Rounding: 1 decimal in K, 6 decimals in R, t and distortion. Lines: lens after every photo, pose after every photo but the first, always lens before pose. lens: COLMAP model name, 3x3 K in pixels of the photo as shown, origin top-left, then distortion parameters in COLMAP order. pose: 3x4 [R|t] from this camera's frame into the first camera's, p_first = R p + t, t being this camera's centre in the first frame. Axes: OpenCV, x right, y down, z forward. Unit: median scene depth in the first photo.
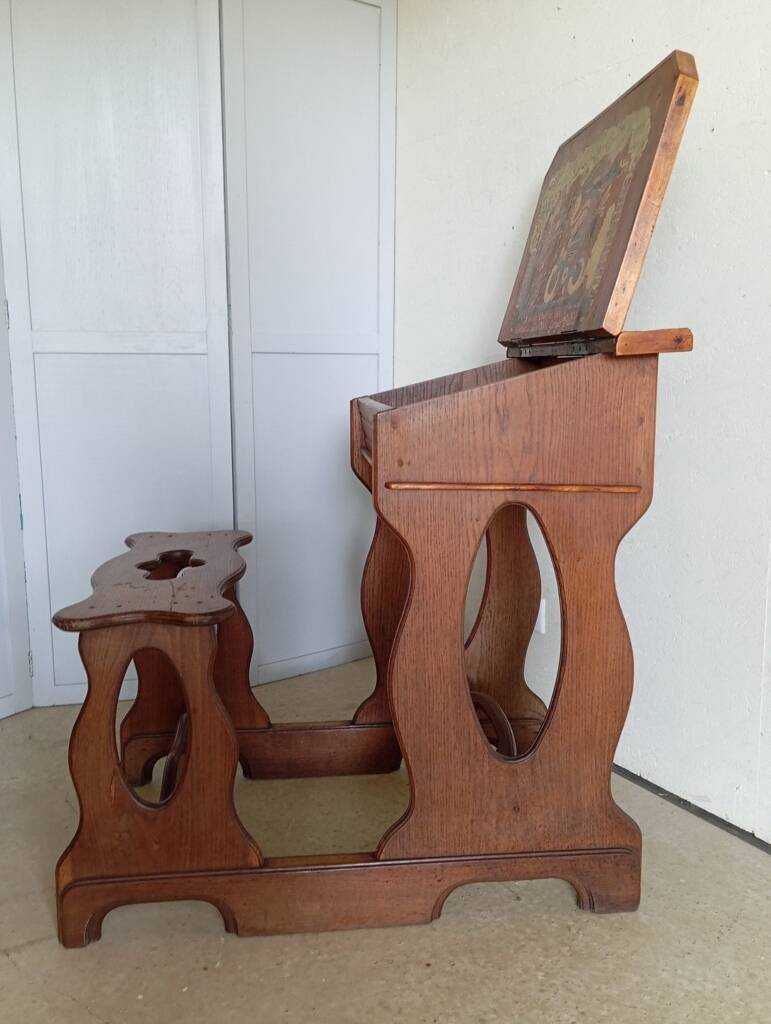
lens RADIAL K [[893.1, 0, 383.7], [0, 893.1, 498.5], [0, 0, 1]] dist [0.053811, -0.088720]
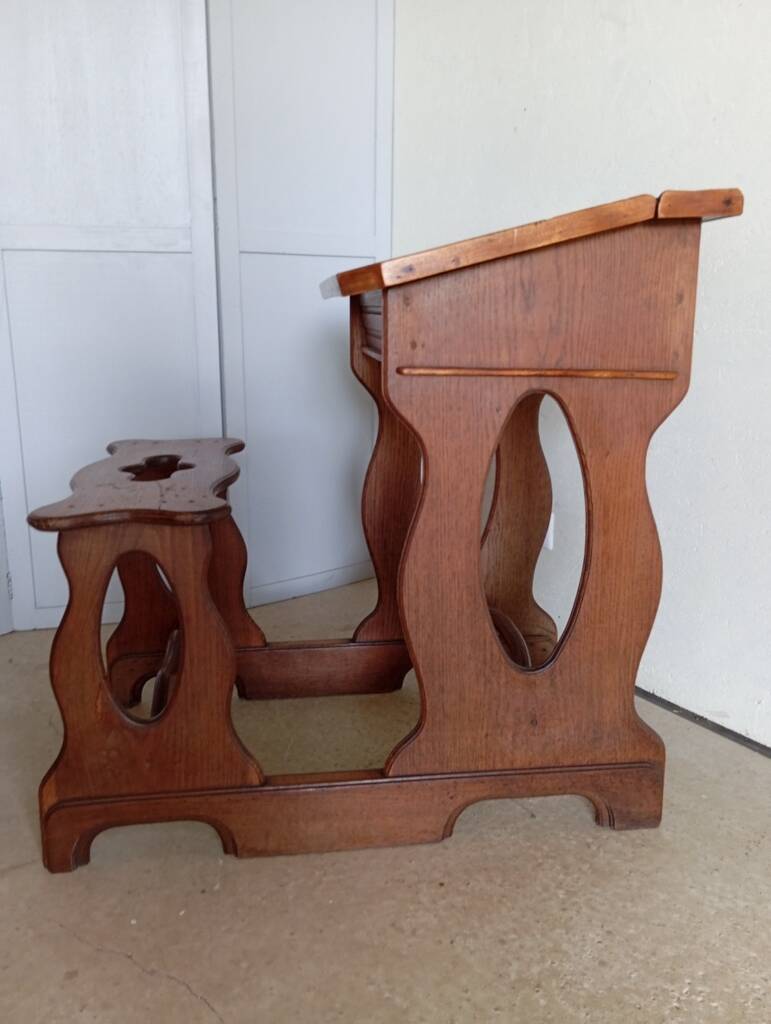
lens RADIAL K [[887.5, 0, 389.6], [0, 887.5, 504.6], [0, 0, 1]] dist [0.063299, -0.098292]
pose [[0.999654, -0.001758, 0.026250, -0.027621], [-0.000084, 0.997549, 0.069976, 0.054788], [-0.026308, -0.069954, 0.997203, 0.093319]]
